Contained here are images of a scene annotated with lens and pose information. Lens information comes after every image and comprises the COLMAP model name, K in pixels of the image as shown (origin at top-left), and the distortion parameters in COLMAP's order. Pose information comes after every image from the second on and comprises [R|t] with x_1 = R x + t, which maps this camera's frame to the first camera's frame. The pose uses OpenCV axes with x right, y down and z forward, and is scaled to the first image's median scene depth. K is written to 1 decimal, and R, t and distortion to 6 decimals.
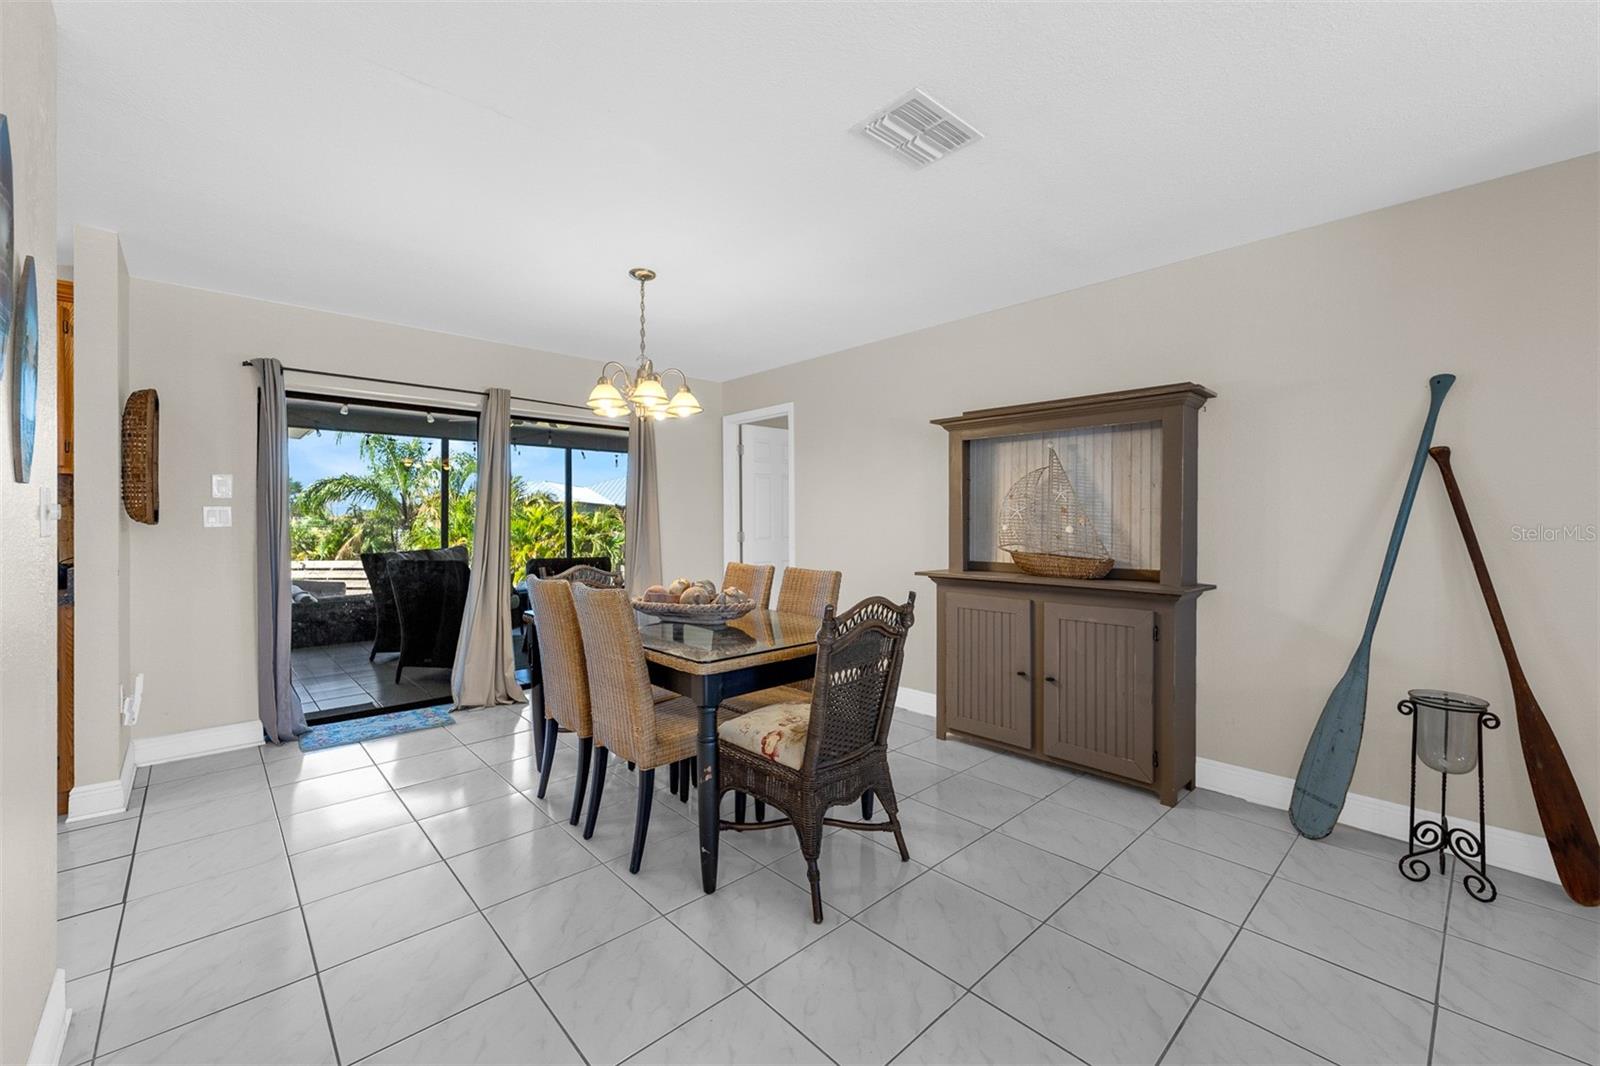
lens RADIAL K [[653.2, 0, 803.7], [0, 653.2, 521.2], [0, 0, 1]] dist [0.012369, -0.000946]
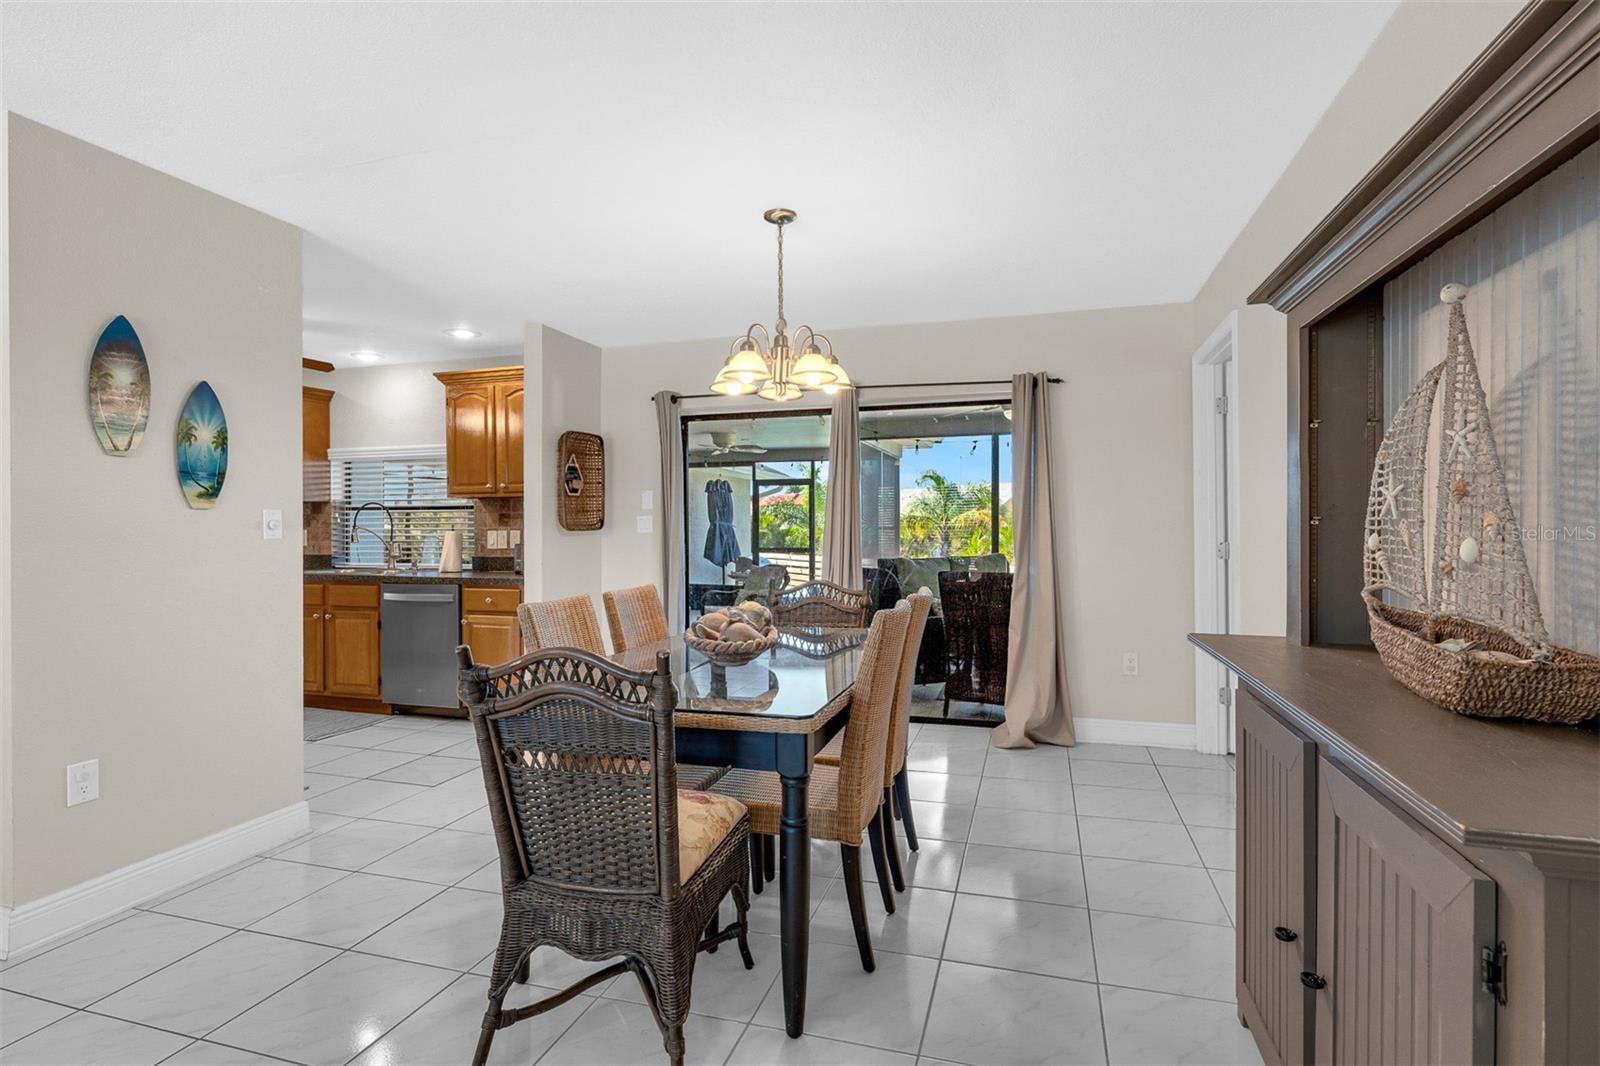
lens RADIAL K [[777.9, 0, 802.9], [0, 777.9, 533.7], [0, 0, 1]] dist [0.004173, 0.000617]
pose [[0.498482, 0.007133, -0.866871, 0.586174], [0.003495, 0.999941, 0.010238, -0.001847], [0.866893, -0.008134, 0.498427, 0.553399]]
